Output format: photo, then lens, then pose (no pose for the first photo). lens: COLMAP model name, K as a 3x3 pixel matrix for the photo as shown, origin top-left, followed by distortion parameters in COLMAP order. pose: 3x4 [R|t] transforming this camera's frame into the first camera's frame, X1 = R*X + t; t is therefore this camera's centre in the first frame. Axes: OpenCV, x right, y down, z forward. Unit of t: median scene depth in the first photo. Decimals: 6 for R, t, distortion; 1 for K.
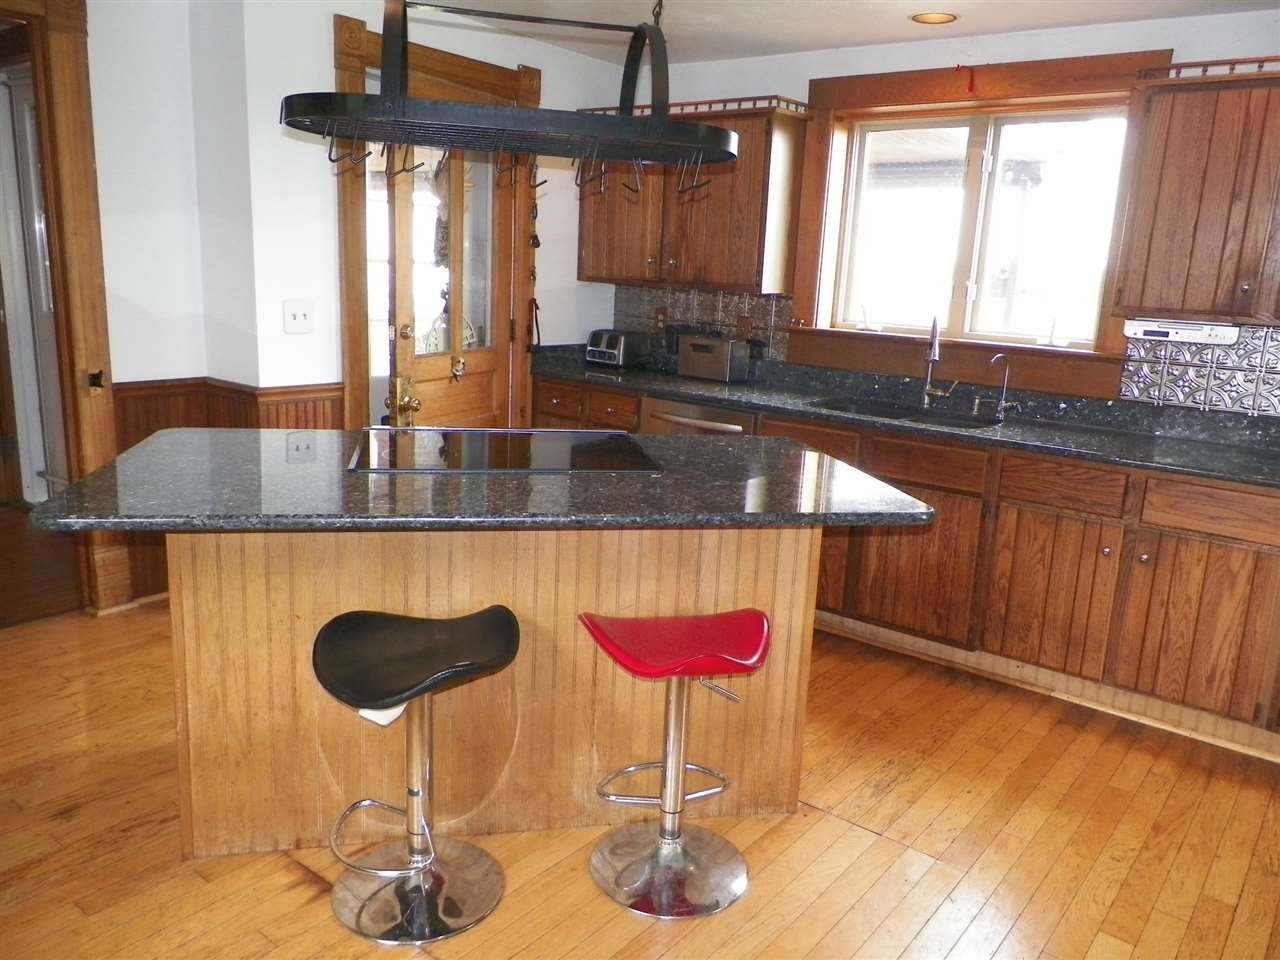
lens RADIAL K [[963.2, 0, 638.8], [0, 963.2, 475.6], [0, 0, 1]] dist [0.026266, -0.020178]
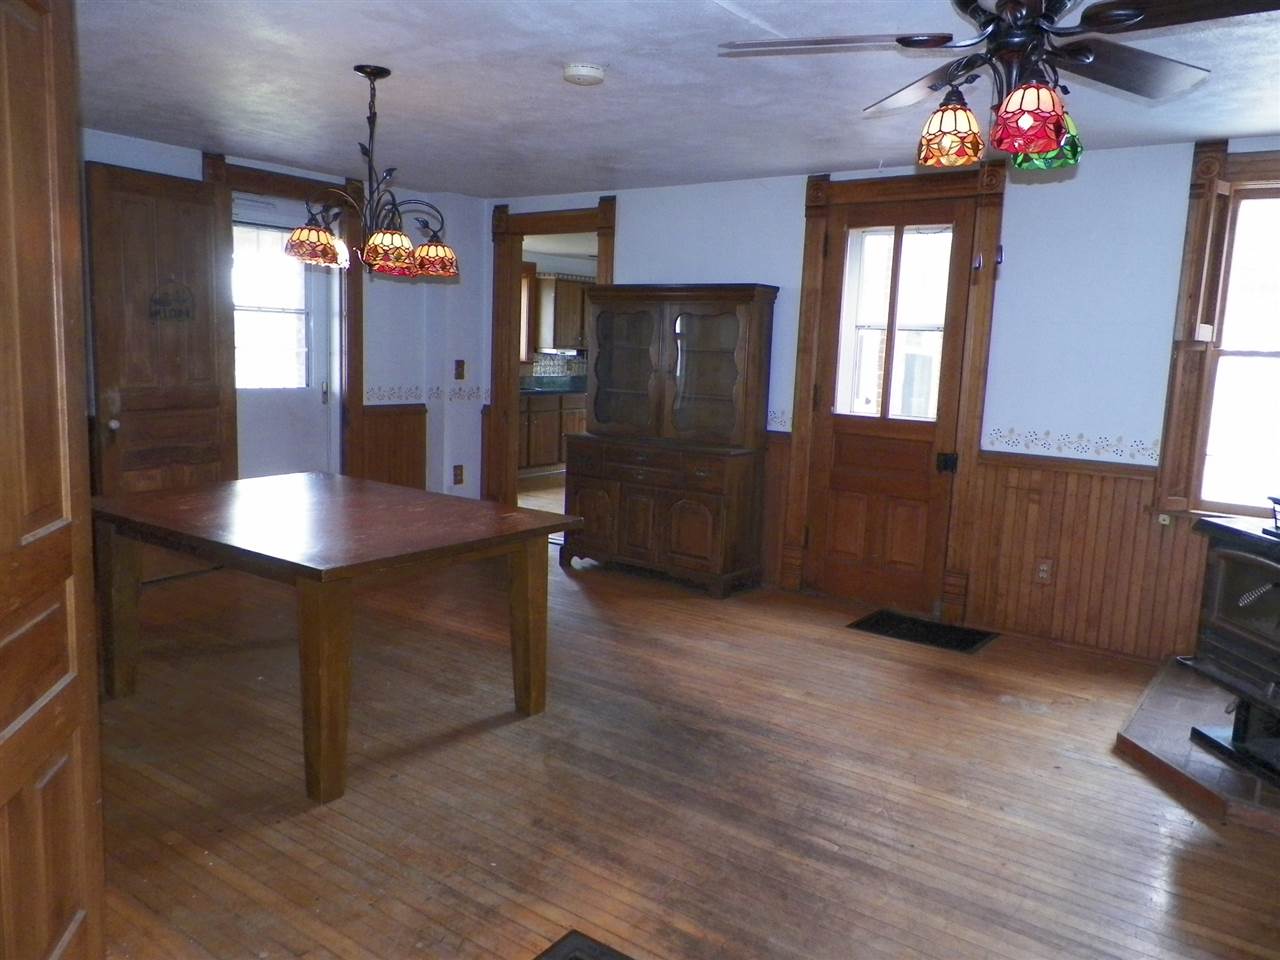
lens RADIAL K [[963.2, 0, 636.4], [0, 963.2, 478.6], [0, 0, 1]] dist [0.026266, -0.020178]
pose [[-0.027795, -0.189663, 0.981456, -2.534429], [0.183801, 0.964125, 0.191519, -0.292503], [-0.982570, 0.185716, 0.008063, 0.751631]]
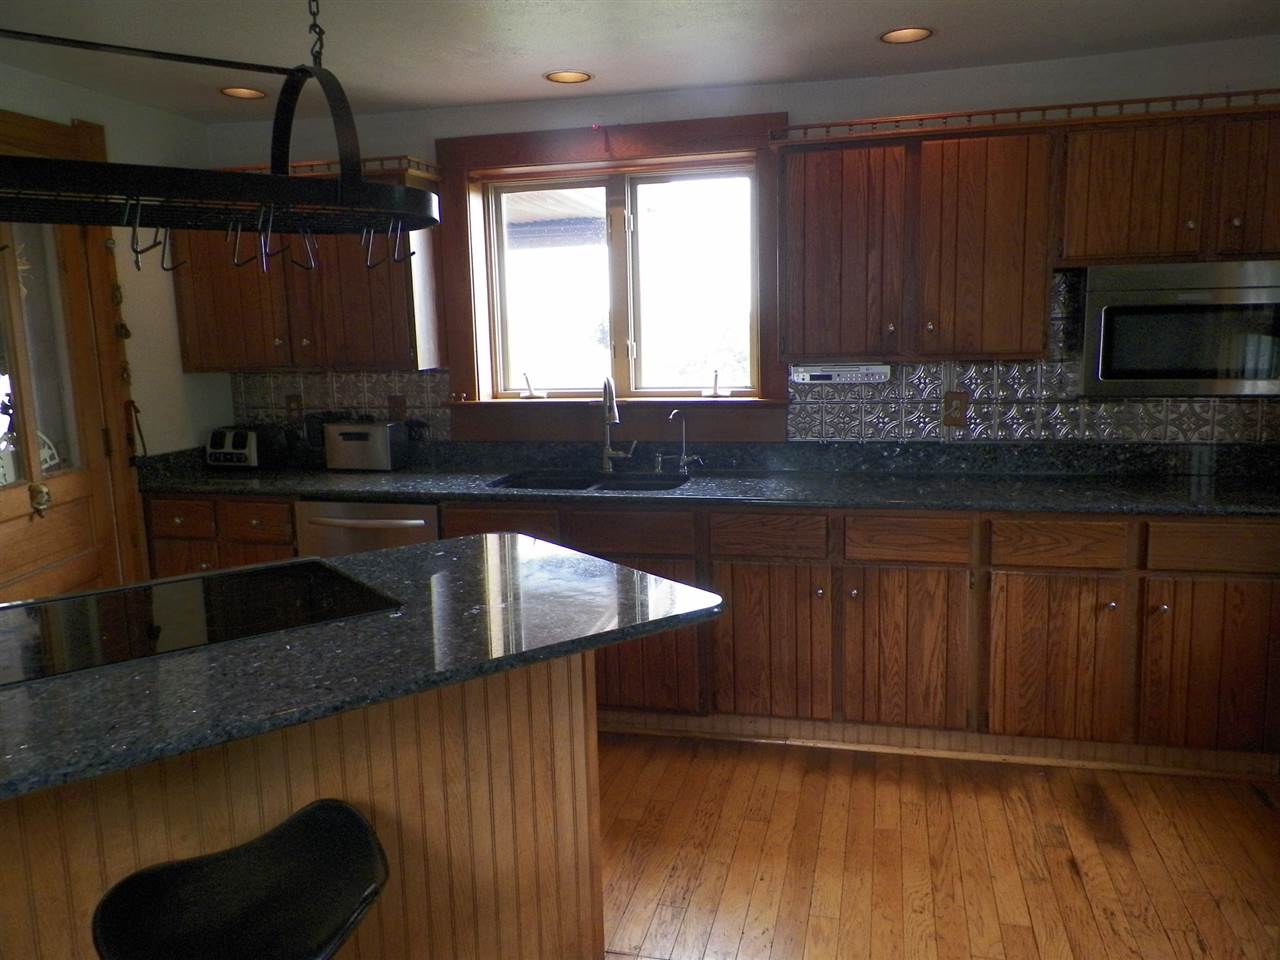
lens RADIAL K [[963.2, 0, 635.8], [0, 963.2, 479.1], [0, 0, 1]] dist [0.026266, -0.020178]
pose [[0.909936, -0.134731, 0.392255, -0.066177], [0.156746, 0.987335, -0.024484, -0.040536], [-0.383989, 0.083763, 0.919531, 0.118578]]
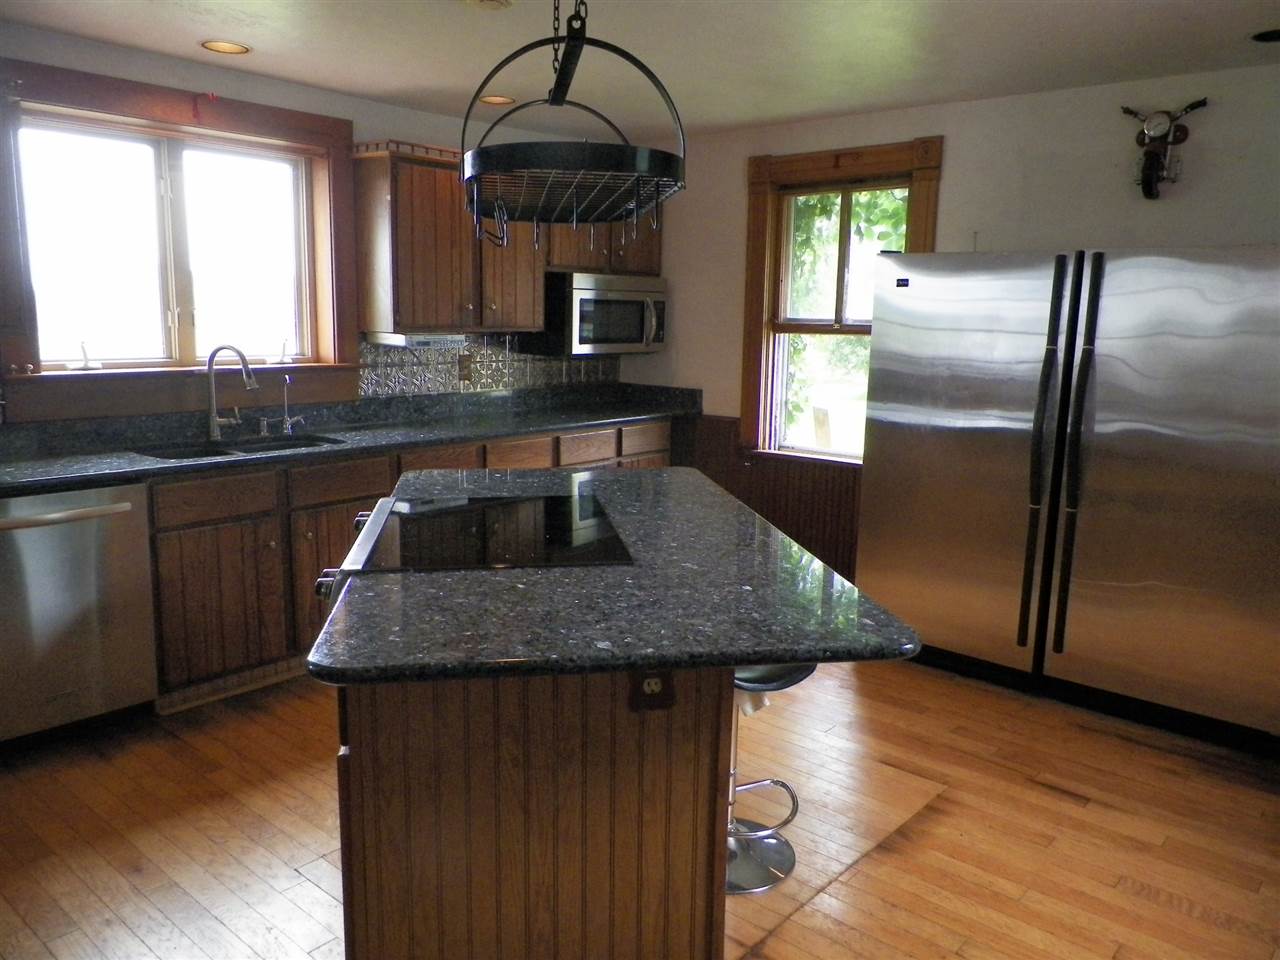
lens RADIAL K [[963.2, 0, 635.6], [0, 963.2, 482.6], [0, 0, 1]] dist [0.026266, -0.020178]
pose [[0.053904, -0.223402, 0.973235, -0.730848], [0.200940, 0.957140, 0.208579, -0.168904], [-0.978119, 0.184319, 0.096485, 0.576345]]
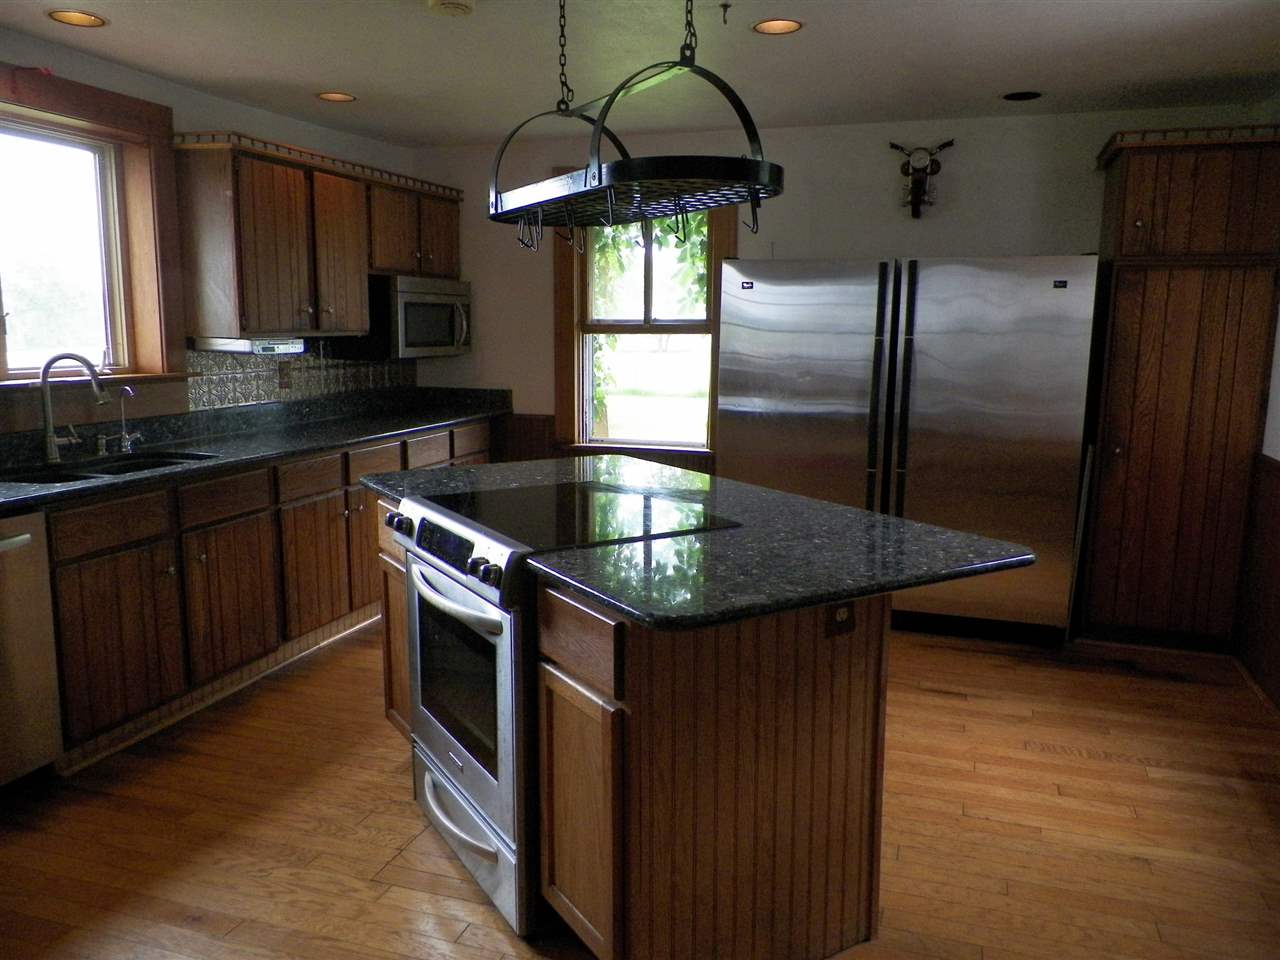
lens RADIAL K [[963.2, 0, 644.7], [0, 963.2, 482.6], [0, 0, 1]] dist [0.026266, -0.020178]
pose [[-0.326672, -0.205904, 0.922436, -0.761688], [0.182939, 0.943749, 0.275448, -0.222497], [-0.927264, 0.258731, -0.270629, 0.865046]]
